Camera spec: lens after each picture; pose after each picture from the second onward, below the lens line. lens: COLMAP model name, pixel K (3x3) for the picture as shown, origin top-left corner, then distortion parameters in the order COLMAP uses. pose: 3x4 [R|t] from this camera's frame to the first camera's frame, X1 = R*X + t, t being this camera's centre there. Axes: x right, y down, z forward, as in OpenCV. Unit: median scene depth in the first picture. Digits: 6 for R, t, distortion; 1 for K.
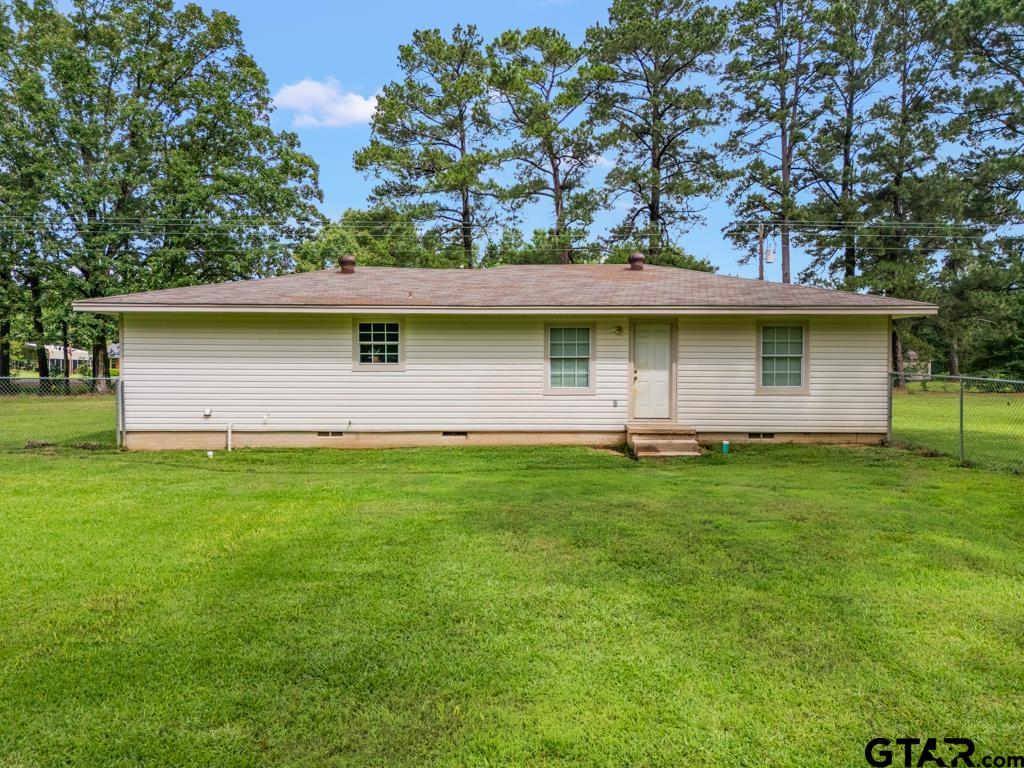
lens RADIAL K [[733.4, 0, 512.0], [0, 733.4, 384.0], [0, 0, 1]] dist [0.067942, -0.087407]
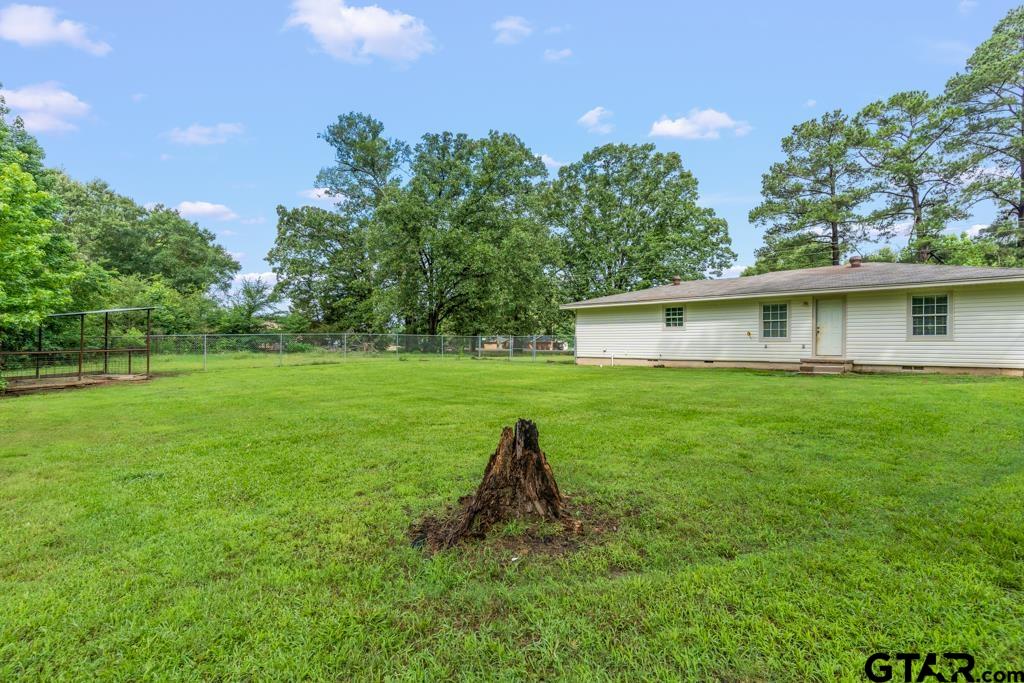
lens RADIAL K [[486.2, 0, 509.8], [0, 486.2, 343.8], [0, 0, 1]] dist [-0.000315, -0.000320]
pose [[0.697967, -0.001628, -0.716128, 0.182107], [-0.032600, 0.998888, -0.034044, 0.031150], [0.715387, 0.047108, 0.697138, -0.110819]]
